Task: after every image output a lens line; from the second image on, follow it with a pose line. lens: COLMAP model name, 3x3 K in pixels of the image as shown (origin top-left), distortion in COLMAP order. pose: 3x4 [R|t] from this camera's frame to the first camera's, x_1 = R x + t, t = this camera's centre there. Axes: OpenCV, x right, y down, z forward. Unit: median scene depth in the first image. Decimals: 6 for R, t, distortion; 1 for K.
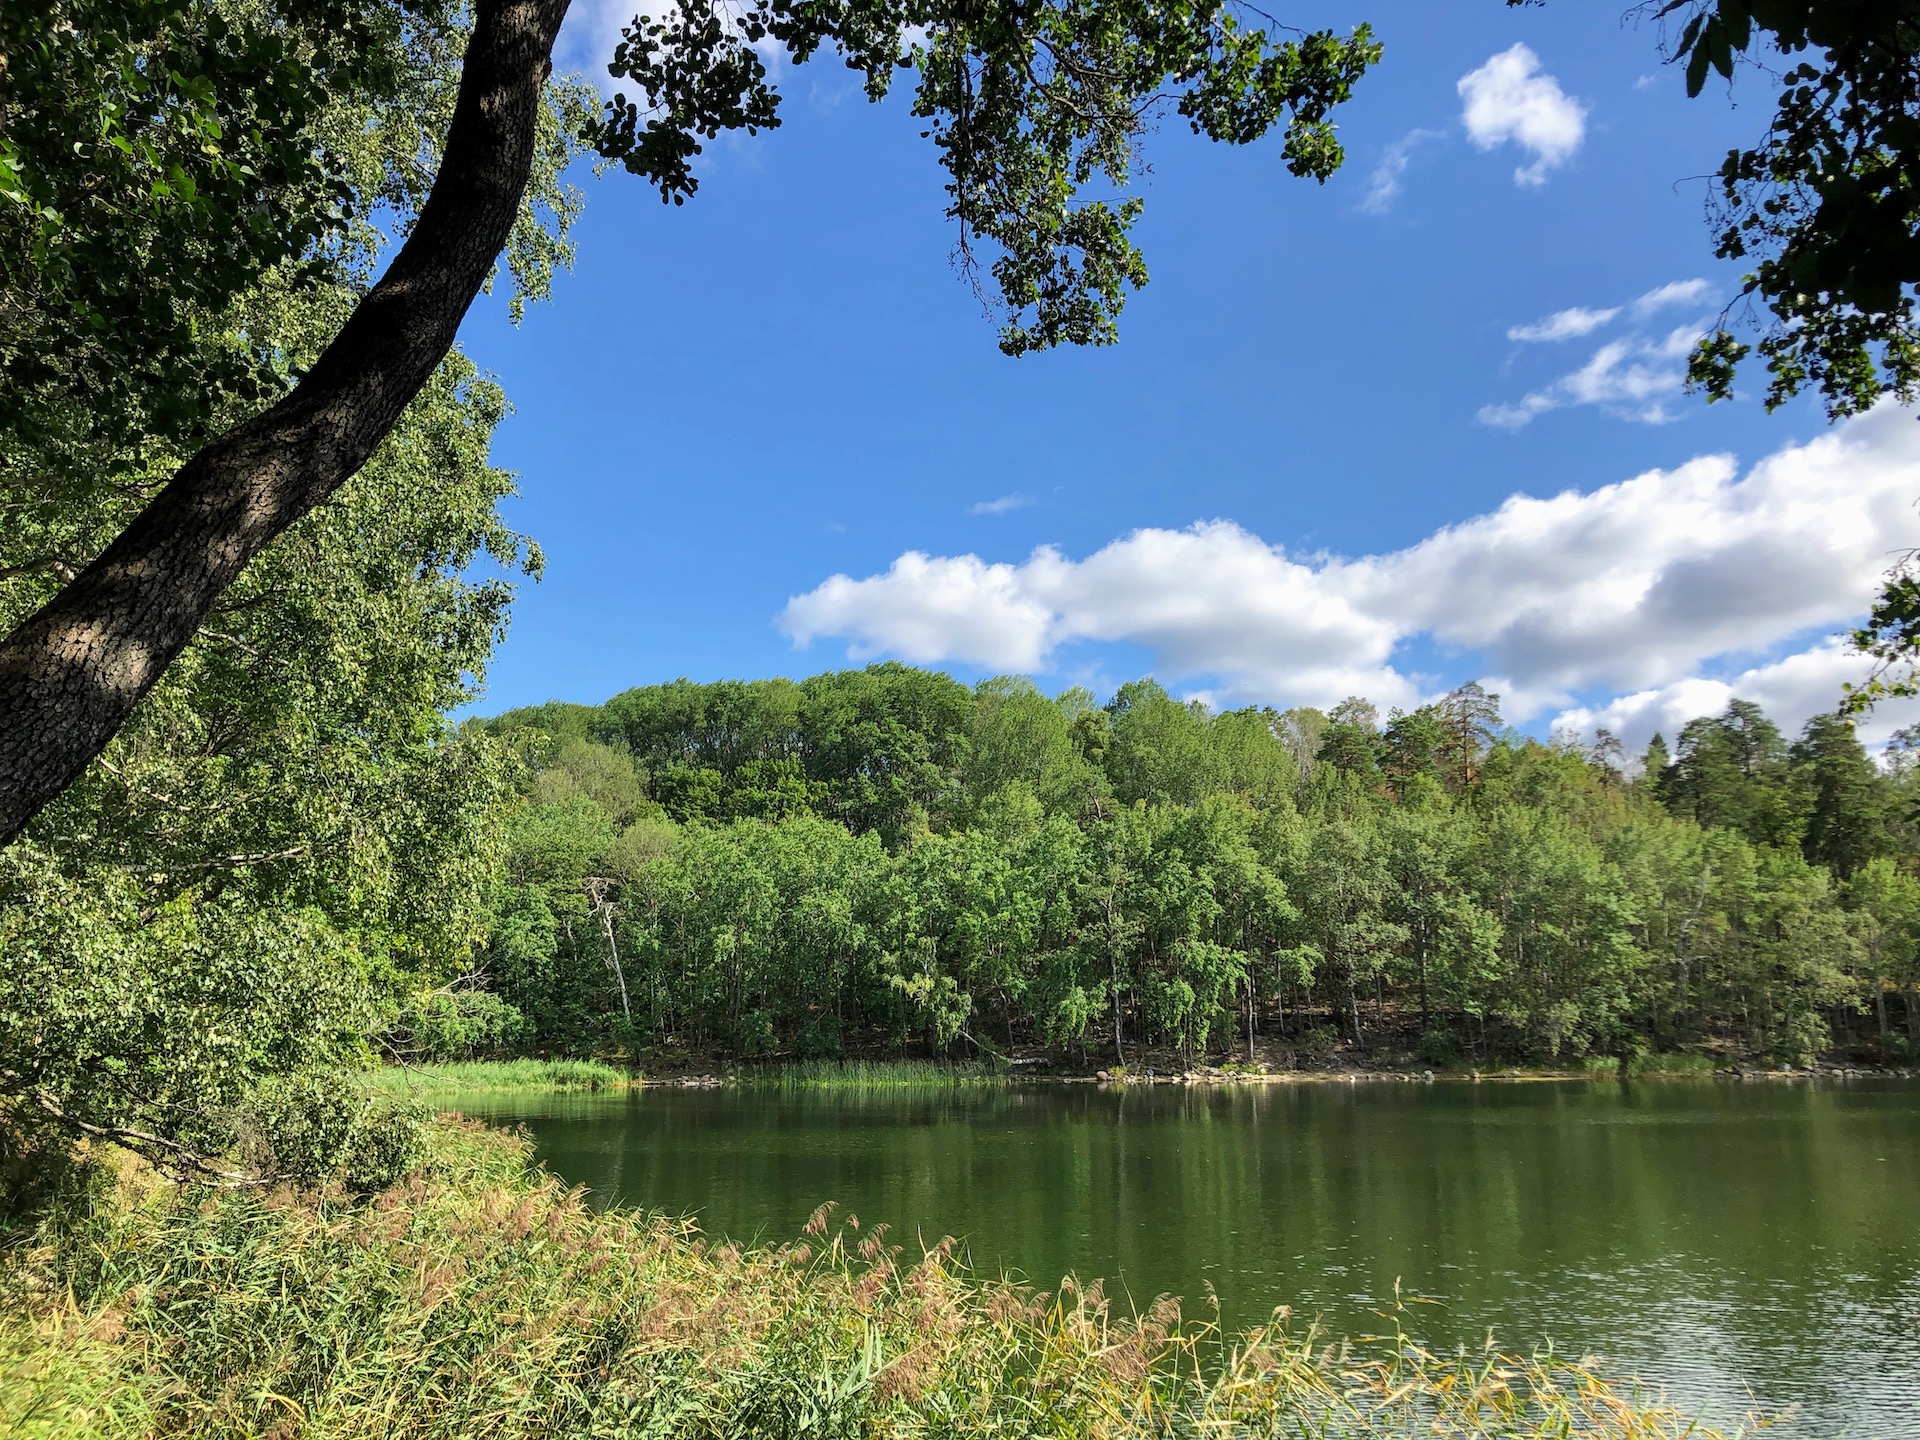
lens RADIAL K [[1516.5, 0, 952.2], [0, 1516.5, 723.7], [0, 0, 1]] dist [0.032977, -0.039944]
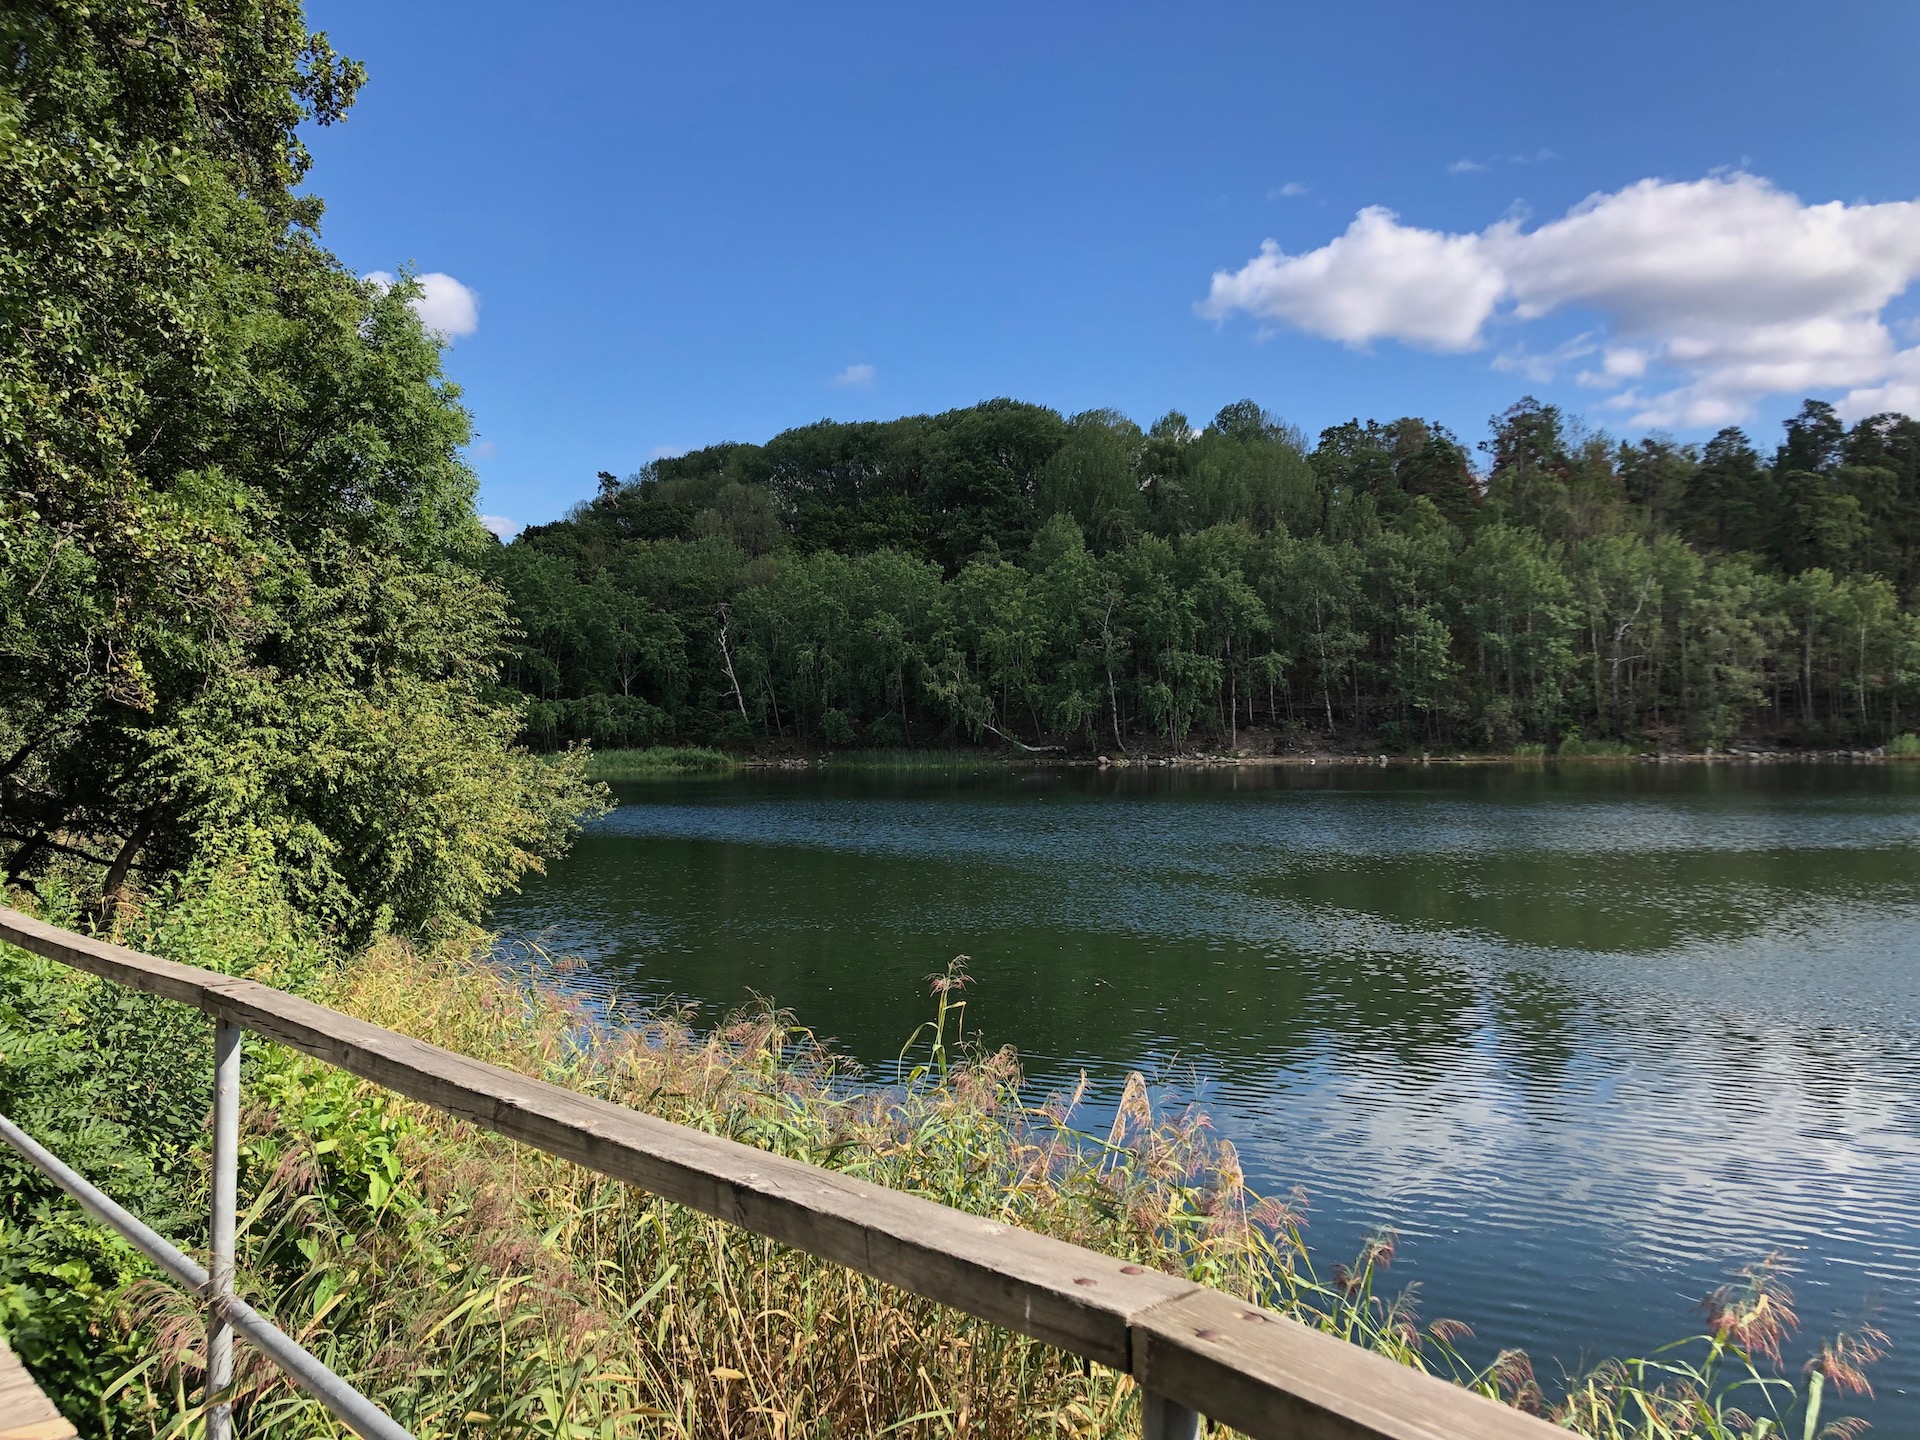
lens RADIAL K [[1516.5, 0, 956.7], [0, 1516.5, 722.7], [0, 0, 1]] dist [0.032977, -0.039944]
pose [[0.979850, -0.004314, -0.199687, 0.224549], [0.045231, 0.978586, 0.200805, -0.050035], [0.194545, -0.205791, 0.959063, -0.197369]]
